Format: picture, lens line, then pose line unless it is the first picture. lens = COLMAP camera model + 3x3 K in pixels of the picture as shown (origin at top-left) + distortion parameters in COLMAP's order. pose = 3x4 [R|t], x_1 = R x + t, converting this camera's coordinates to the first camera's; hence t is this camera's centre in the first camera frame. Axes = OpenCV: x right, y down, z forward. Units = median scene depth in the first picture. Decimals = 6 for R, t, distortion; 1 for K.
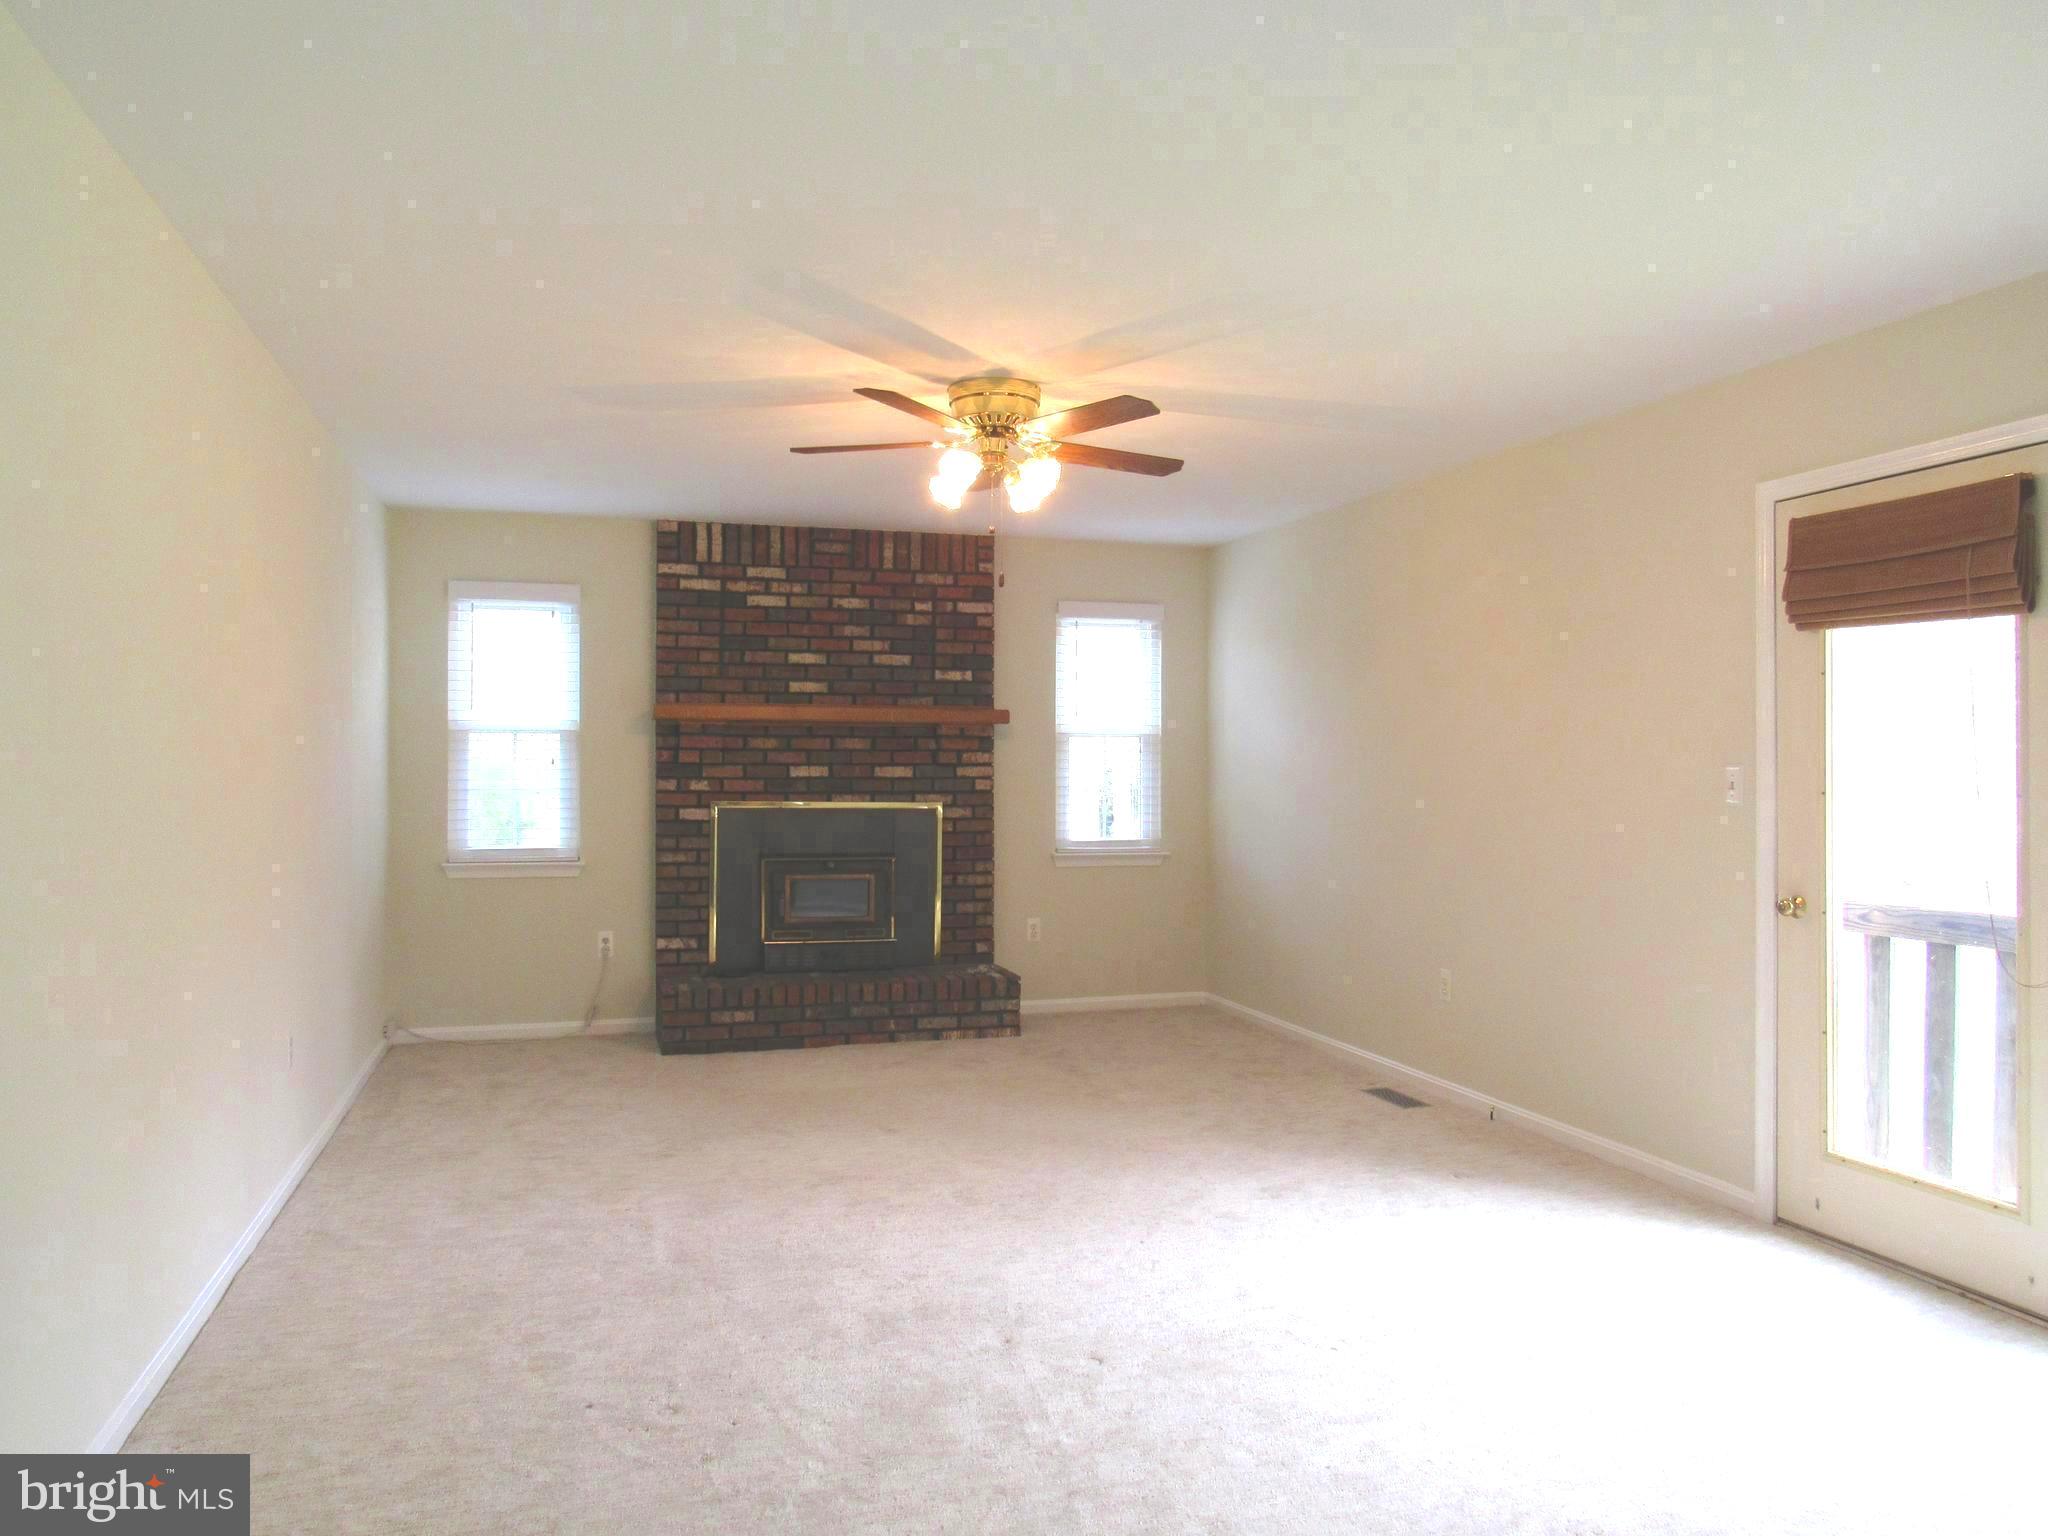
lens RADIAL K [[1460.6, 0, 1024.0], [0, 1460.6, 767.4], [0, 0, 1]] dist [-0.031524, 0.013750]
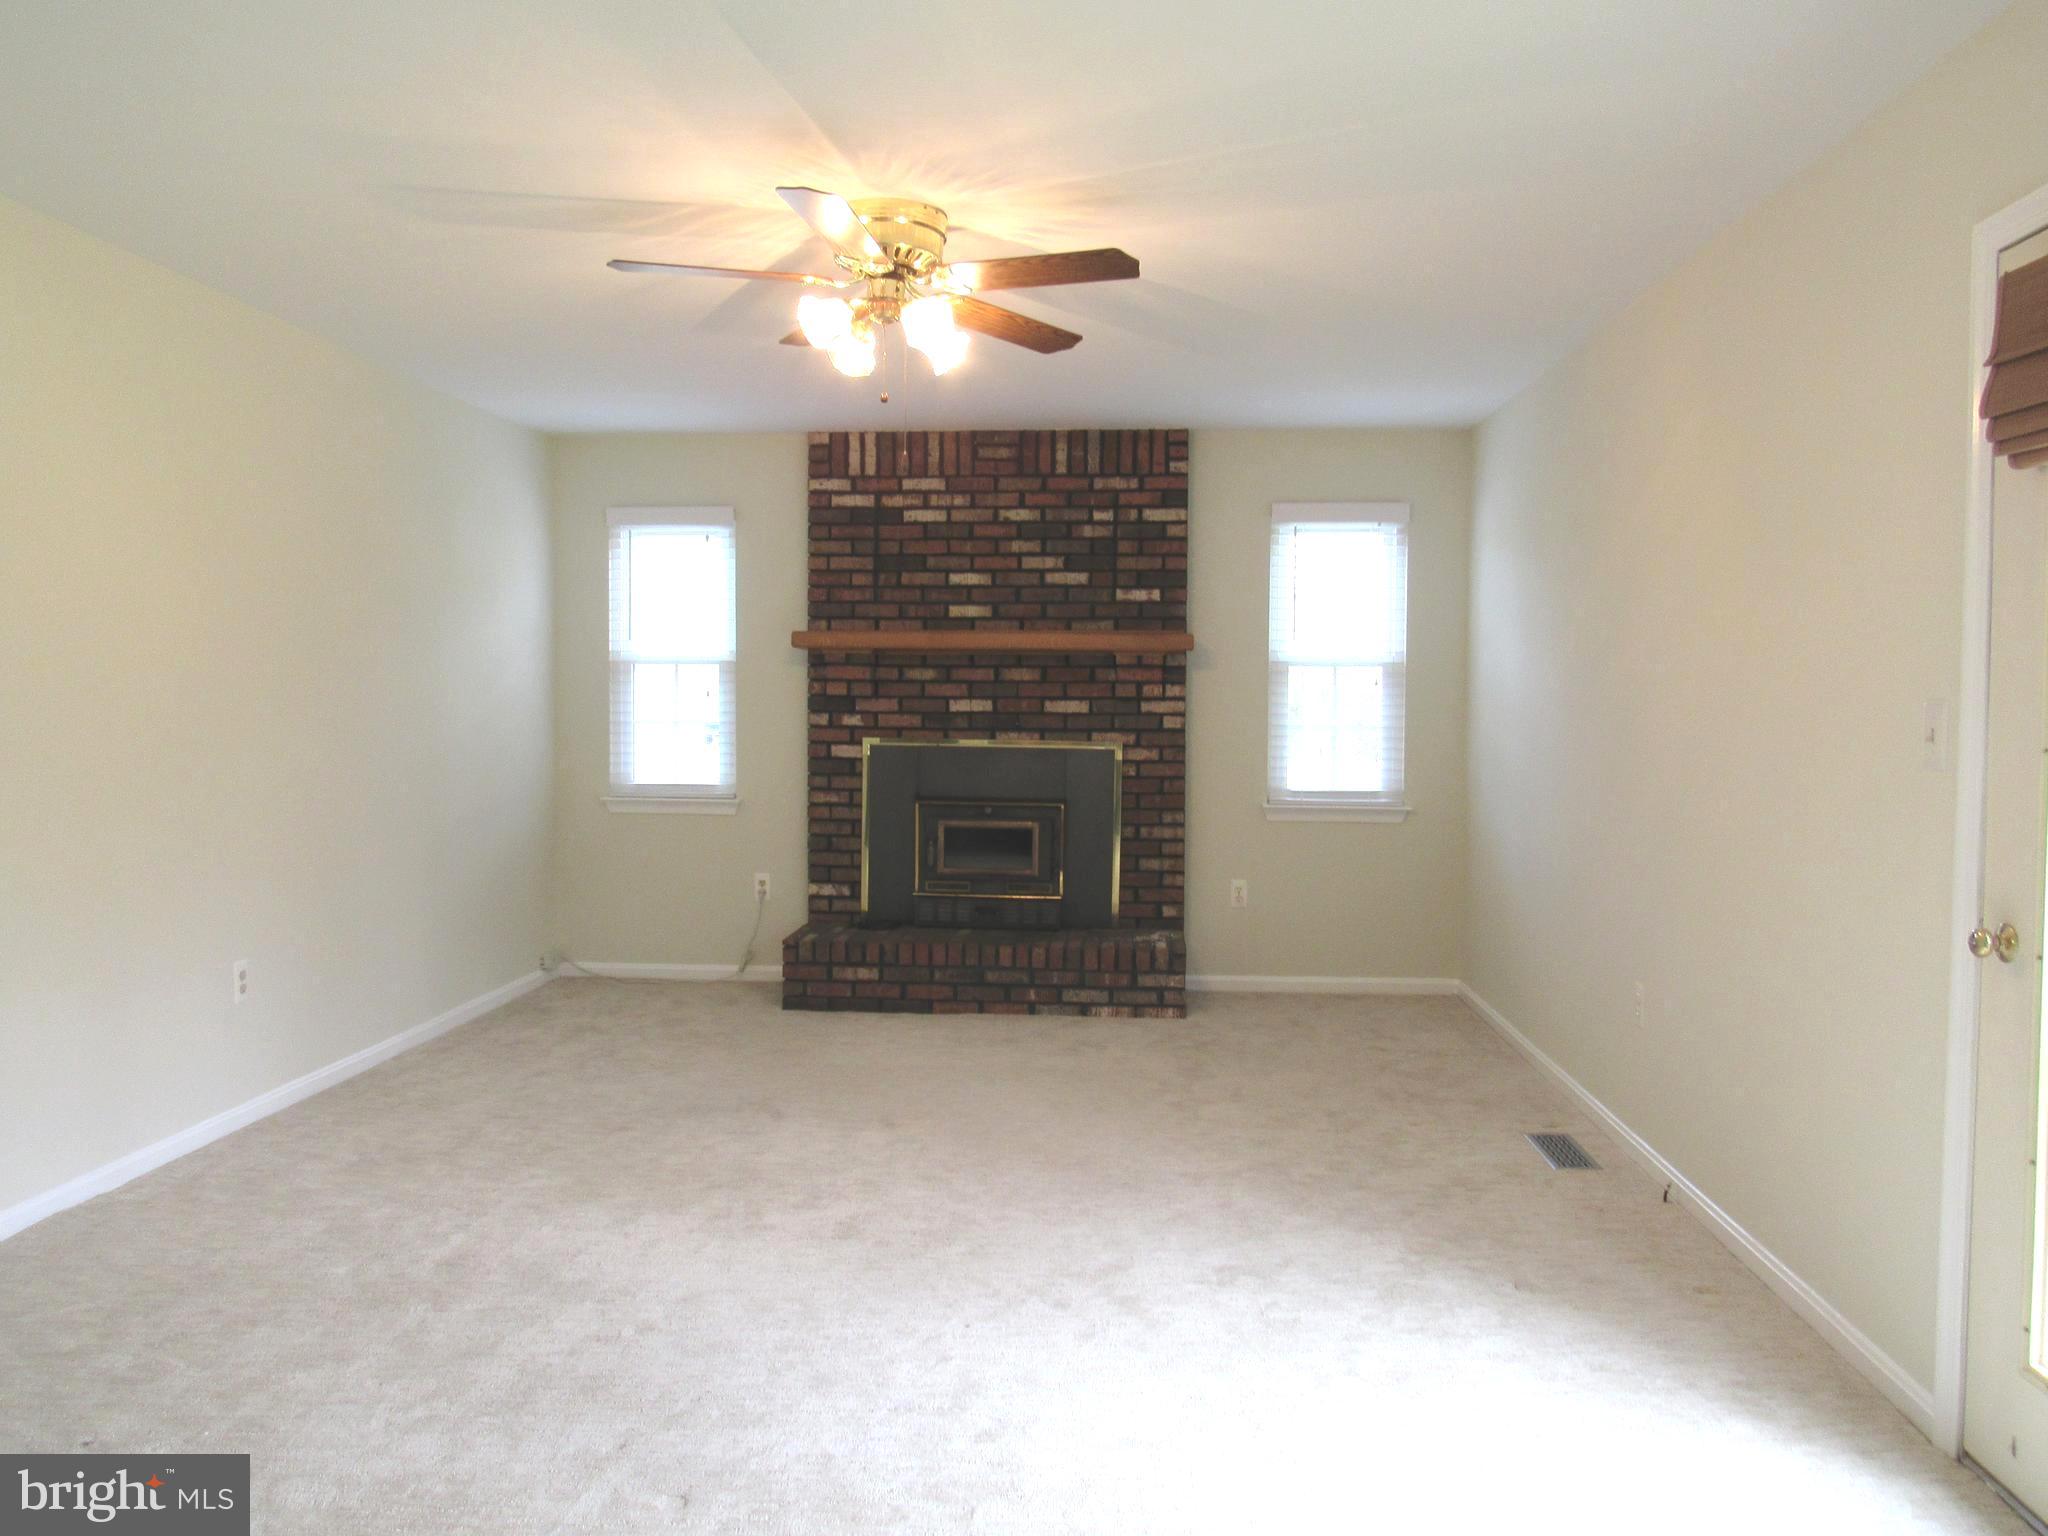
lens RADIAL K [[1460.6, 0, 1023.4], [0, 1460.6, 764.4], [0, 0, 1]] dist [-0.031524, 0.013750]
pose [[0.930535, 0.019920, -0.365661, 0.216345], [-0.005037, 0.999121, 0.041611, 0.001466], [0.366169, -0.036879, 0.929817, 0.180881]]
